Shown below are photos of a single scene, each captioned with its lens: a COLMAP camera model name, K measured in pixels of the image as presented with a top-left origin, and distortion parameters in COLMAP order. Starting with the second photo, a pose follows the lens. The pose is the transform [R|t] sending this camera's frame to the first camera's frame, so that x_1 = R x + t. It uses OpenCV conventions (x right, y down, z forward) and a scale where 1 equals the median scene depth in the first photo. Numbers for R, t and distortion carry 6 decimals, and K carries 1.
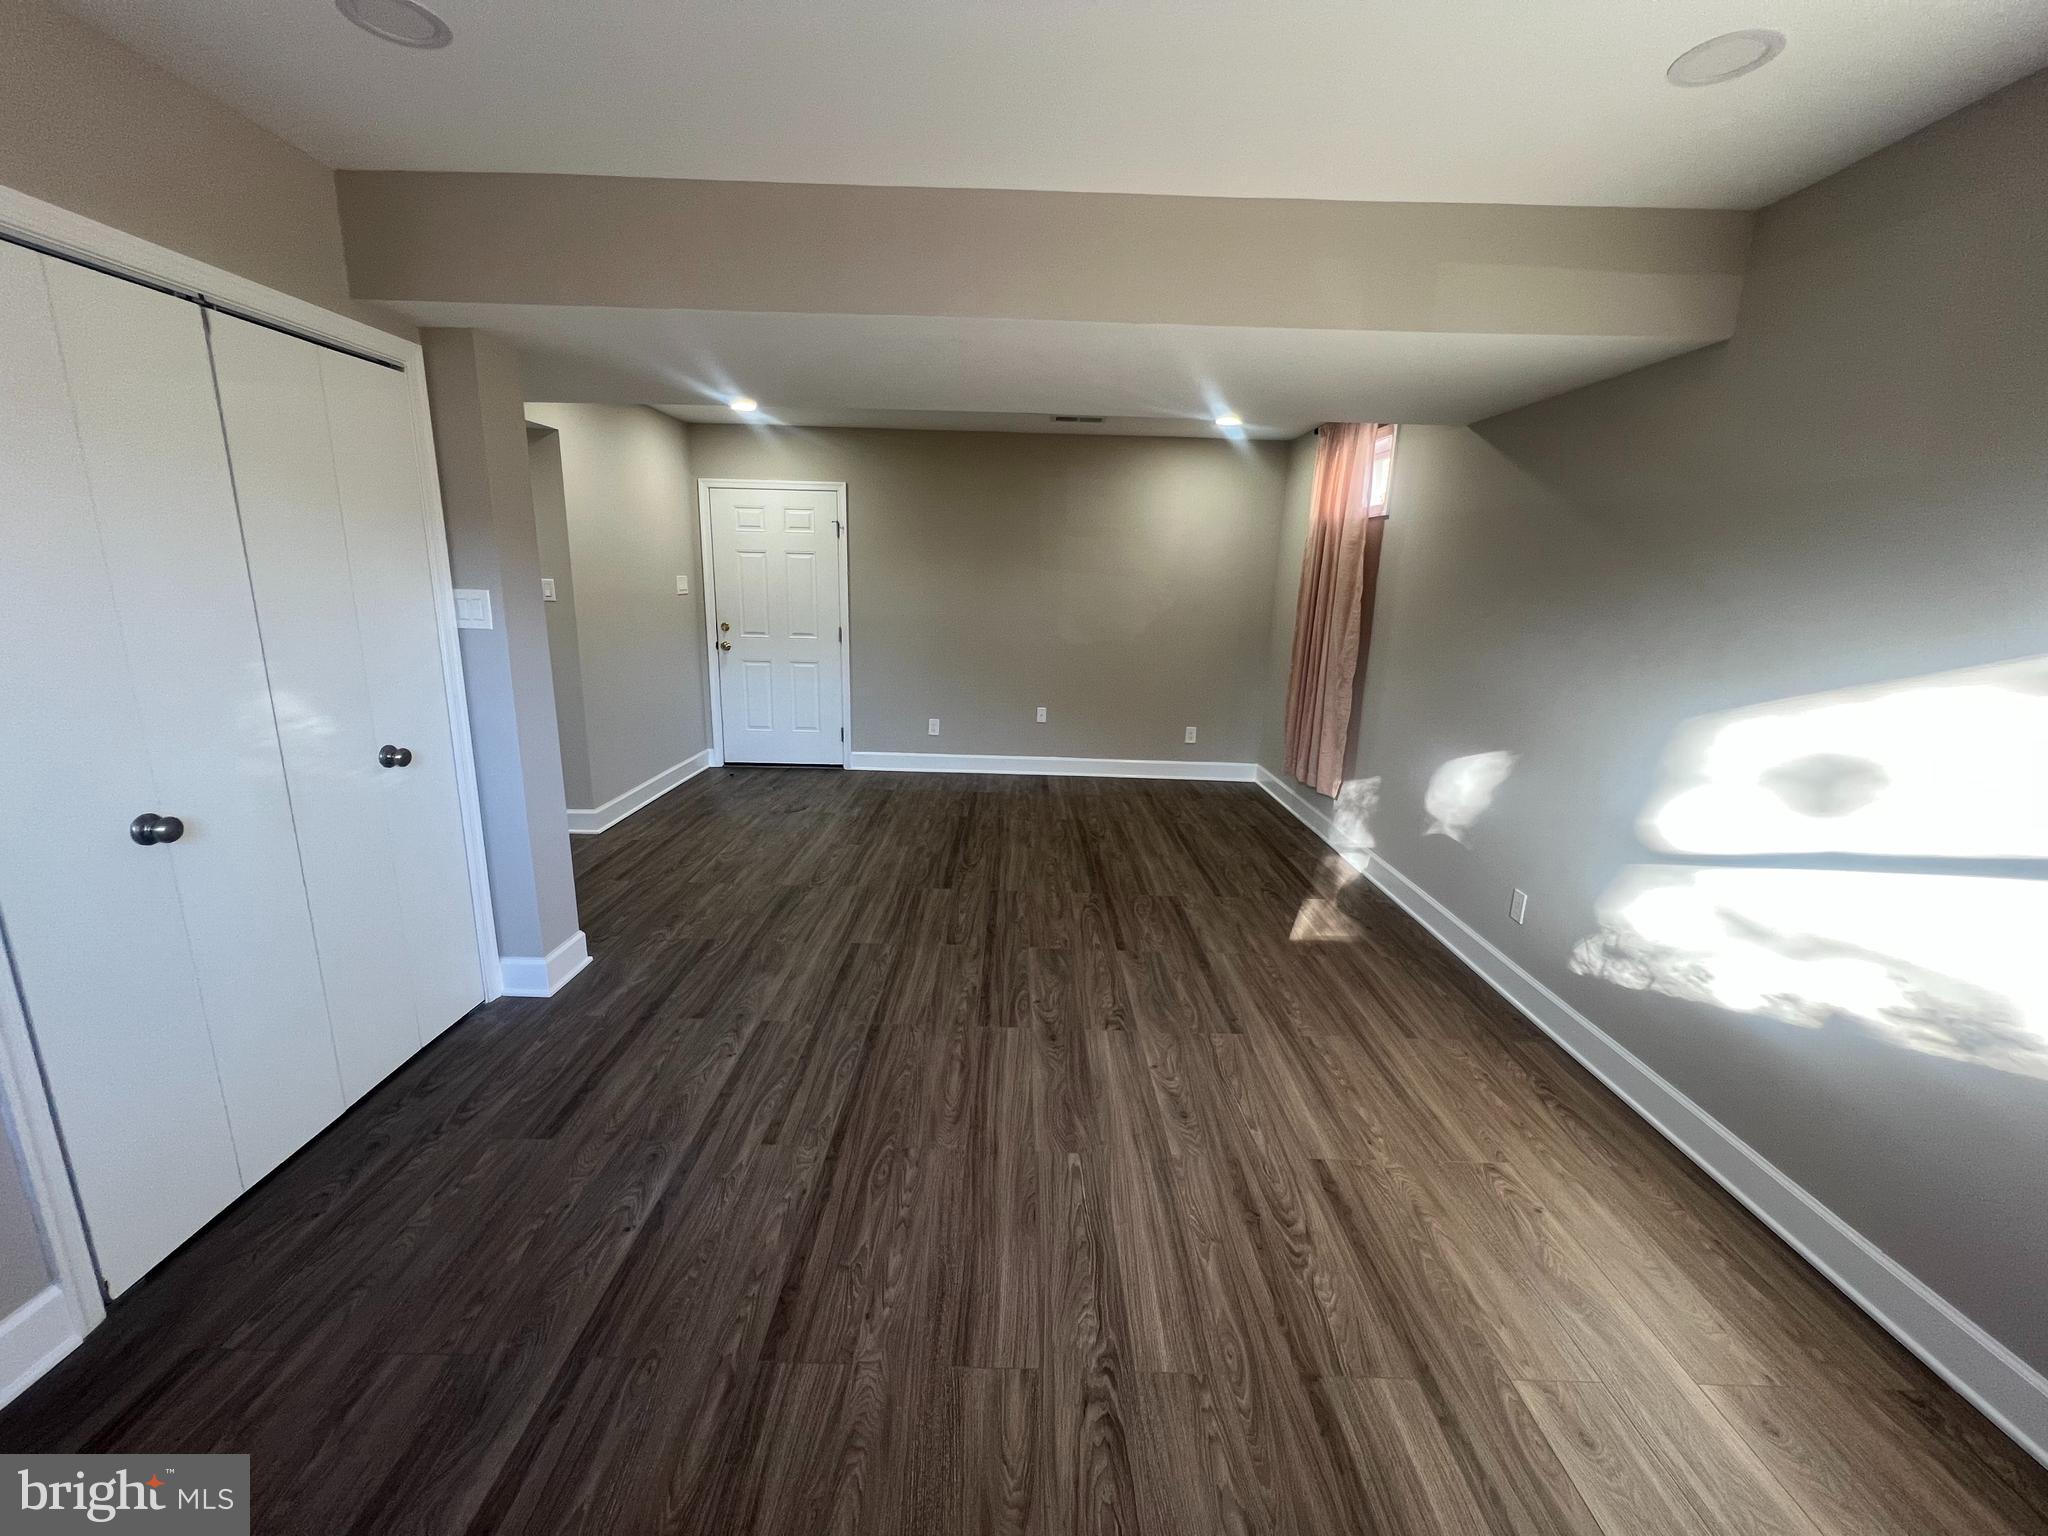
lens RADIAL K [[820.2, 0, 1016.0], [0, 820.2, 776.4], [0, 0, 1]] dist [-0.005215, 0.001380]
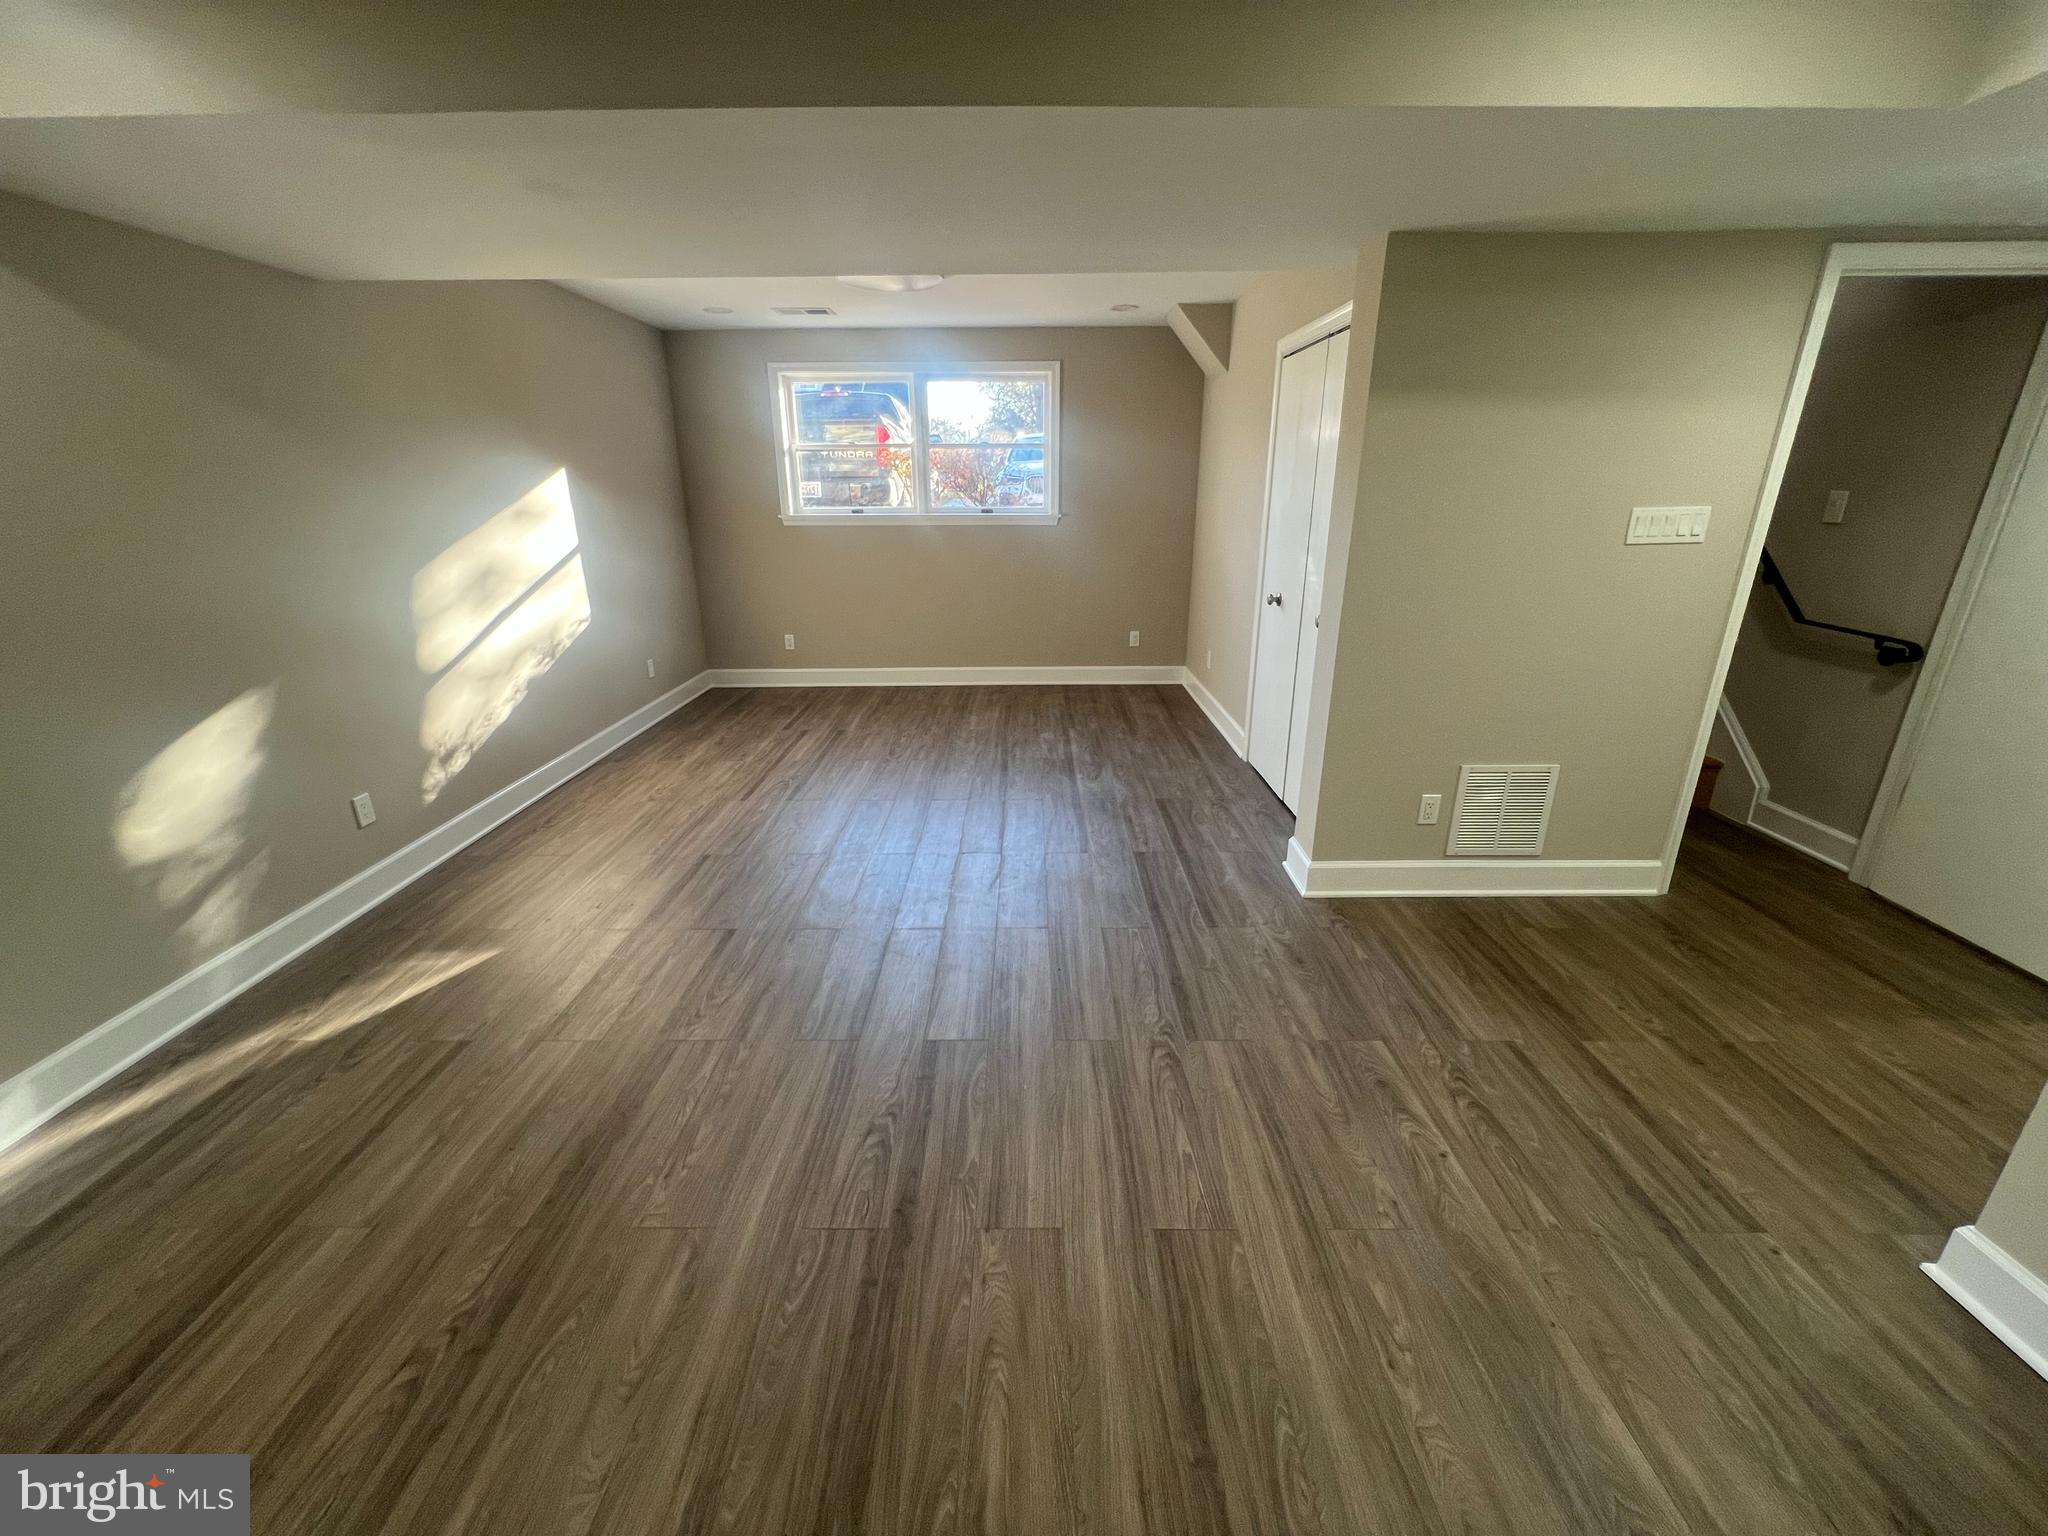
lens RADIAL K [[820.2, 0, 1026.3], [0, 820.2, 753.1], [0, 0, 1]] dist [-0.005215, 0.001380]
pose [[-0.999807, -0.017711, -0.008482, -0.211289], [-0.019507, 0.845996, 0.532833, -0.511708], [-0.002261, 0.532895, -0.846178, 2.054604]]
